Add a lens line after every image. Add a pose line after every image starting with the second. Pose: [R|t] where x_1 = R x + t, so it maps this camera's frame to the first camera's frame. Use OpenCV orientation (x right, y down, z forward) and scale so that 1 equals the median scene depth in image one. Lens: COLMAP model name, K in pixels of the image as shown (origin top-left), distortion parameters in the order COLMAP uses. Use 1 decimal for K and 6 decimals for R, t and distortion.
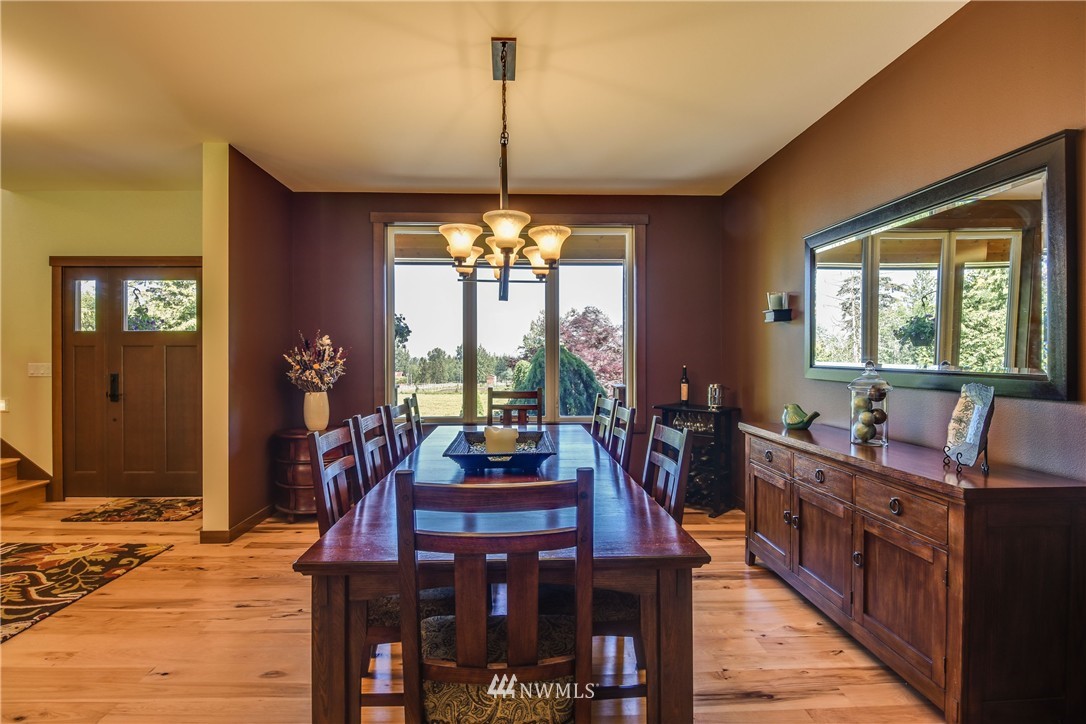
lens RADIAL K [[545.8, 0, 544.0], [0, 545.8, 357.6], [0, 0, 1]] dist [-0.001328, -0.012820]
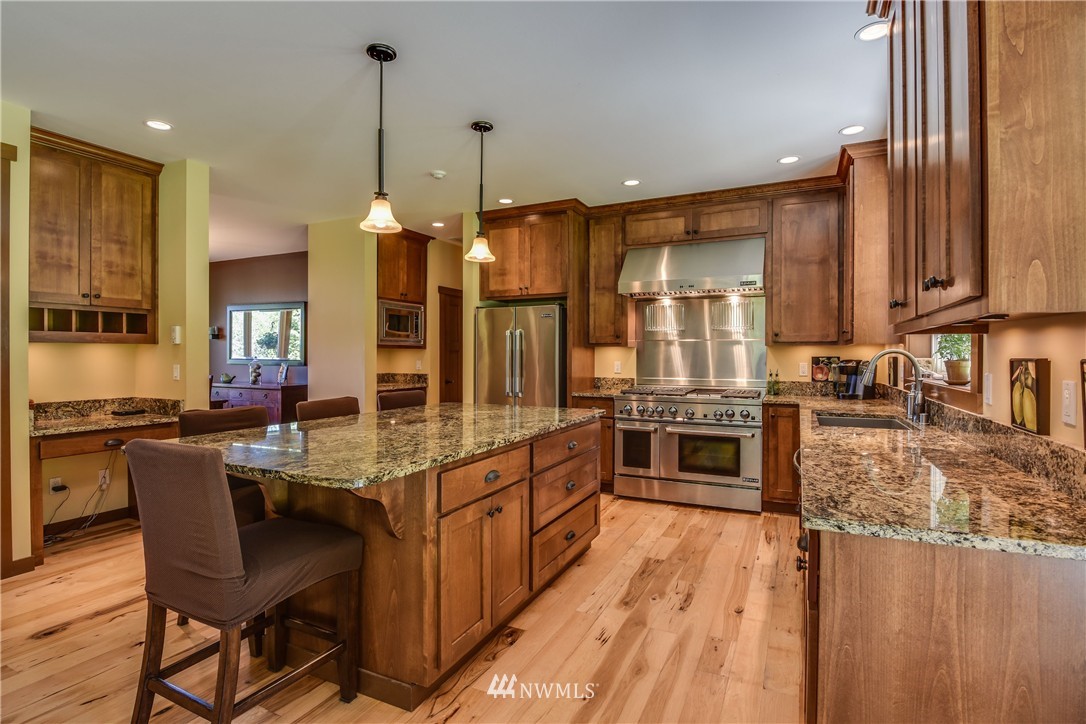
lens RADIAL K [[545.8, 0, 544.0], [0, 545.8, 357.6], [0, 0, 1]] dist [-0.001328, -0.012820]
pose [[0.477660, 0.003088, 0.878539, -0.945186], [-0.006950, 0.999976, 0.000264, 0.000984], [-0.878517, -0.006232, 0.477670, -1.351712]]
